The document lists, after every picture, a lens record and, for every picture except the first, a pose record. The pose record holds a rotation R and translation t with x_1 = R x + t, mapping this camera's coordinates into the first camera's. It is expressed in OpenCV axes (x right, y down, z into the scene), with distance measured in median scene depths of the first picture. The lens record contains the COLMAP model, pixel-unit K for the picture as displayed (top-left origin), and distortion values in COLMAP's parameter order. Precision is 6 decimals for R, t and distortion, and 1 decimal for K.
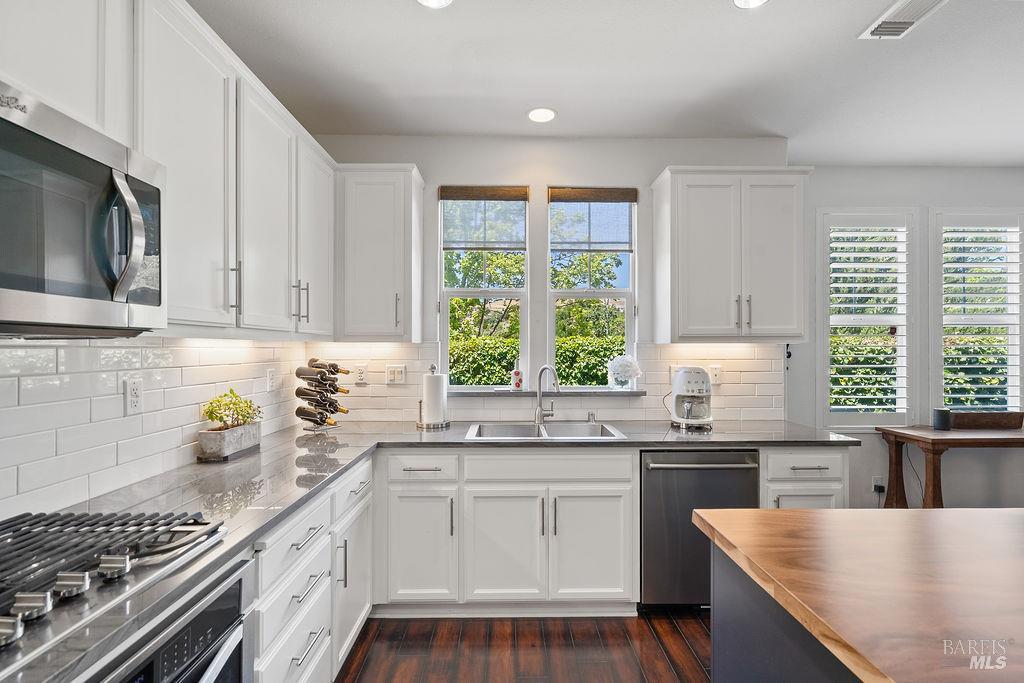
lens RADIAL K [[467.0, 0, 512.9], [0, 467.0, 346.0], [0, 0, 1]] dist [-0.007638, 0.002405]
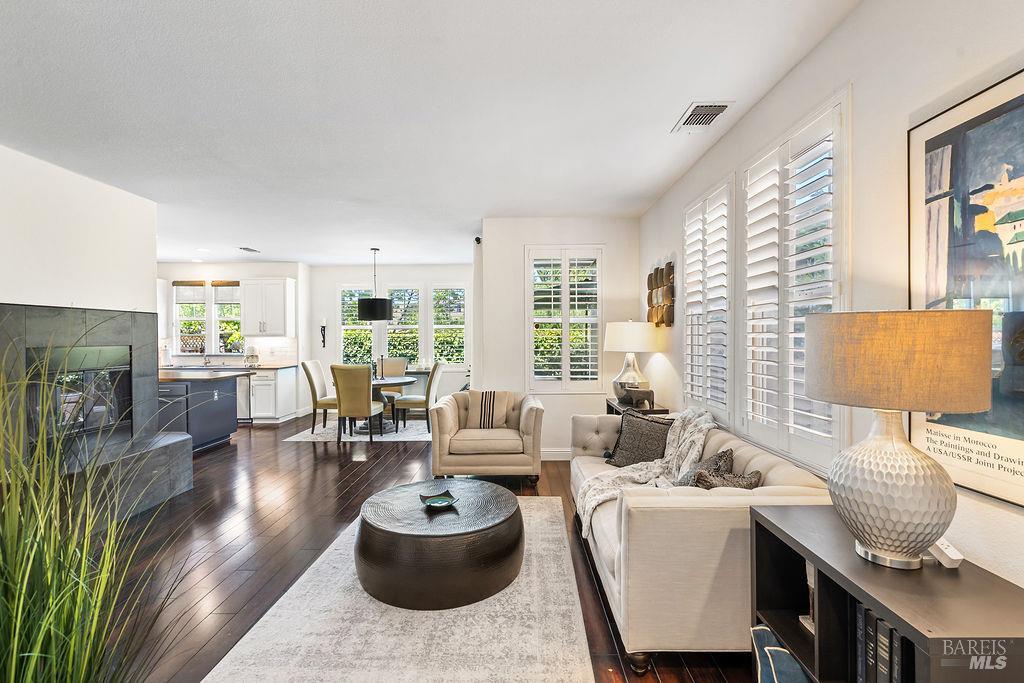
lens RADIAL K [[467.0, 0, 514.2], [0, 467.0, 341.0], [0, 0, 1]] dist [-0.007638, 0.002405]
pose [[0.999704, -0.005897, -0.023602, 2.000531], [0.006276, 0.999852, 0.016044, -0.018665], [0.023504, -0.016188, 0.999593, -1.782248]]
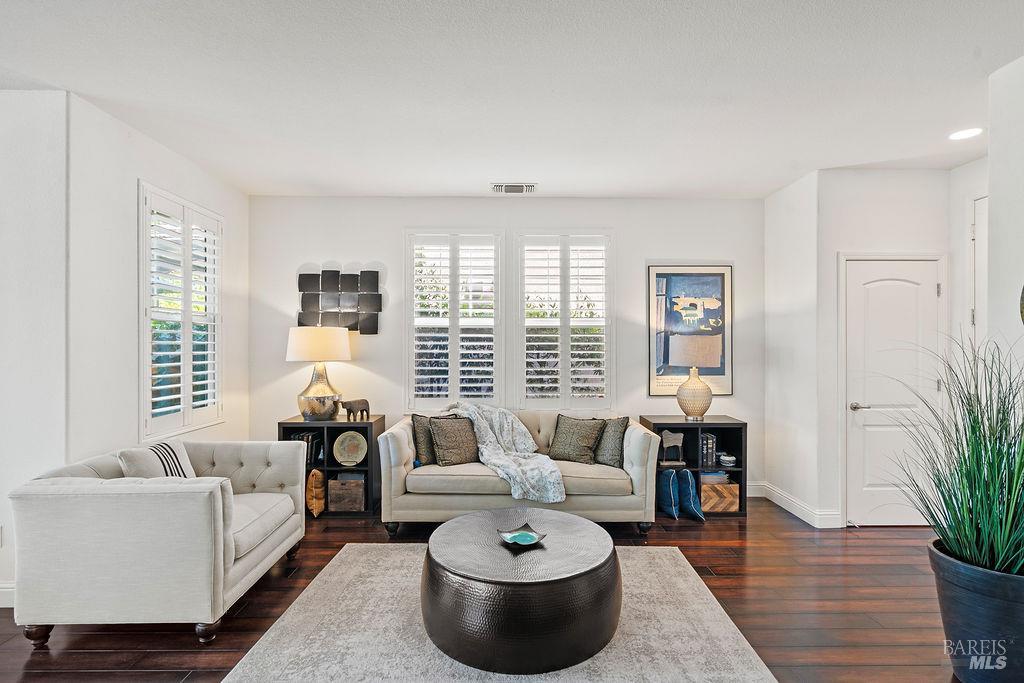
lens RADIAL K [[467.0, 0, 521.8], [0, 467.0, 344.8], [0, 0, 1]] dist [-0.007638, 0.002405]
pose [[-0.001570, -0.002592, 0.999995, 0.980204], [-0.007806, 0.999966, 0.002580, -0.011685], [-0.999968, -0.007802, -0.001590, -0.798204]]
